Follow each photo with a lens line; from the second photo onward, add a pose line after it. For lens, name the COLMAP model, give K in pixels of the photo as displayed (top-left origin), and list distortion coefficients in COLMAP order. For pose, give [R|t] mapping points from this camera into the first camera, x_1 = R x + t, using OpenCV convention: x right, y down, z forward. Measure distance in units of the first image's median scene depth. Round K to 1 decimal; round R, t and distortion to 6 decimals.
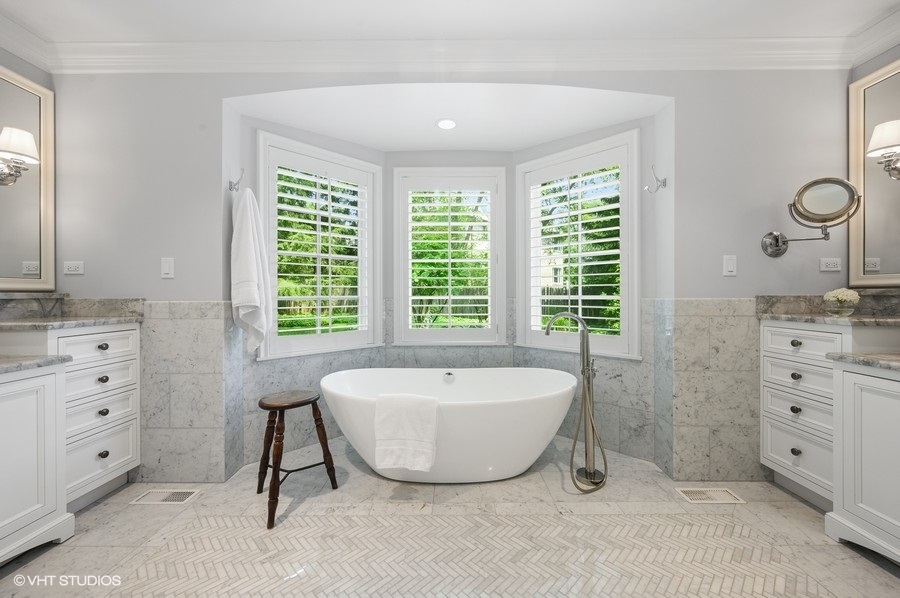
lens RADIAL K [[352.3, 0, 451.8], [0, 352.3, 297.2], [0, 0, 1]] dist [0.000056, 0.000080]
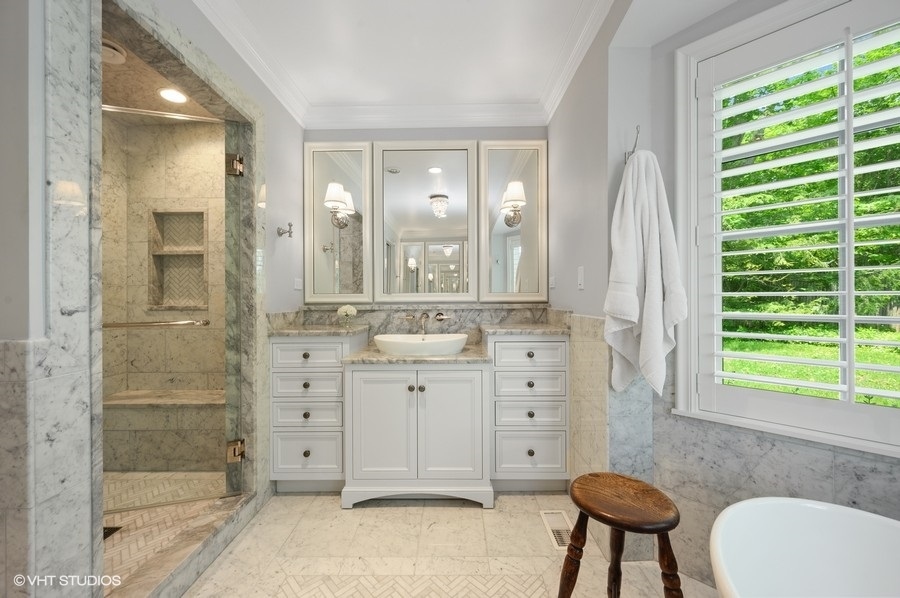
lens RADIAL K [[355.5, 0, 450.0], [0, 355.5, 299.0], [0, 0, 1]] dist [-0.000656, 0.000007]
pose [[0.012164, -0.001611, 0.999925, -0.125769], [0.012004, 0.999927, 0.001465, -0.039542], [-0.999854, 0.011985, 0.012182, 0.473802]]
